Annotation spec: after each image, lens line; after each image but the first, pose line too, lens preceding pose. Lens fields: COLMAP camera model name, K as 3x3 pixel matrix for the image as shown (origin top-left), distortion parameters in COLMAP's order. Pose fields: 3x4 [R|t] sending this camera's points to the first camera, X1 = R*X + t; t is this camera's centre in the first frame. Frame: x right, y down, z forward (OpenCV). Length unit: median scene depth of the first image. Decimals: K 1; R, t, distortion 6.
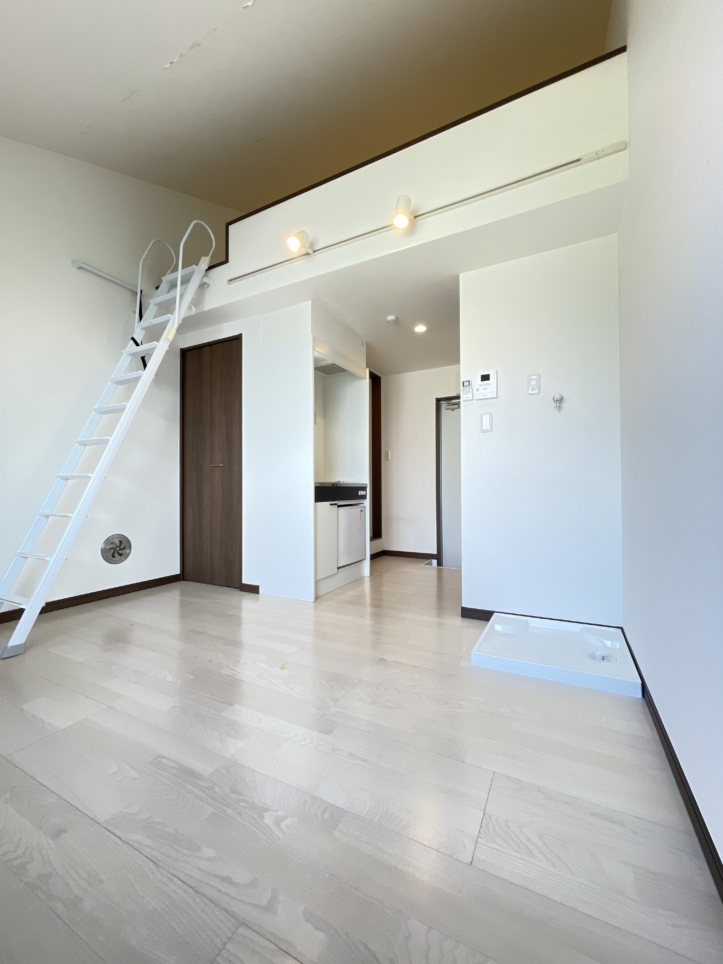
lens RADIAL K [[389.3, 0, 361.5], [0, 389.3, 482.0], [0, 0, 1]] dist [0.001359, 0.000072]
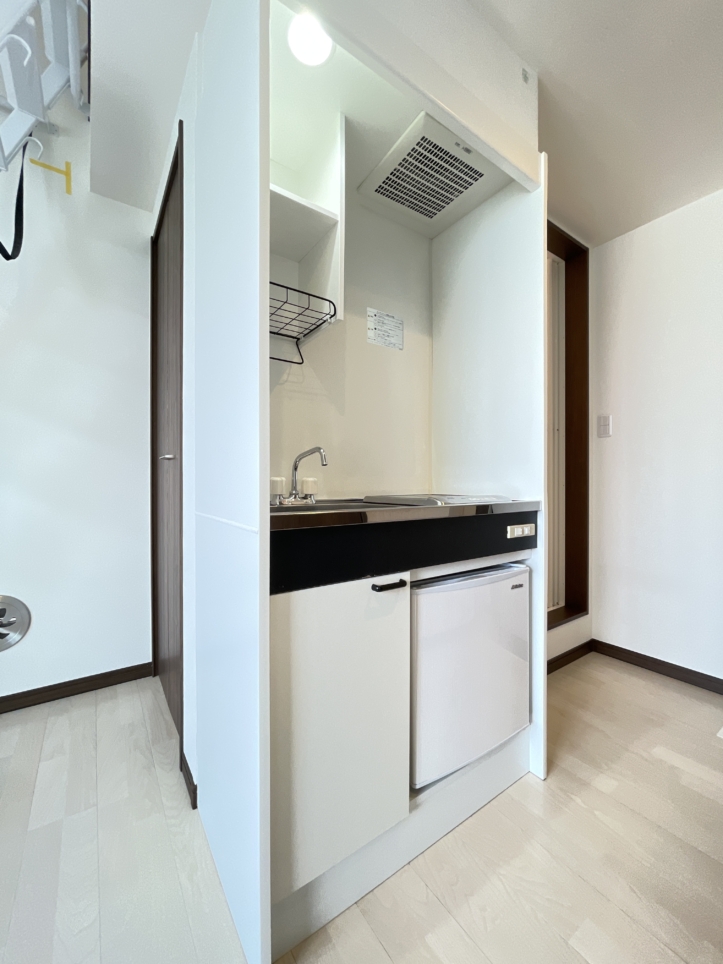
lens RADIAL K [[389.3, 0, 361.5], [0, 389.3, 482.0], [0, 0, 1]] dist [0.001359, 0.000072]
pose [[0.890491, 0.001225, -0.455000, 0.030059], [0.005622, 0.999890, 0.013695, -0.016552], [0.454967, -0.014753, 0.890386, 0.641653]]
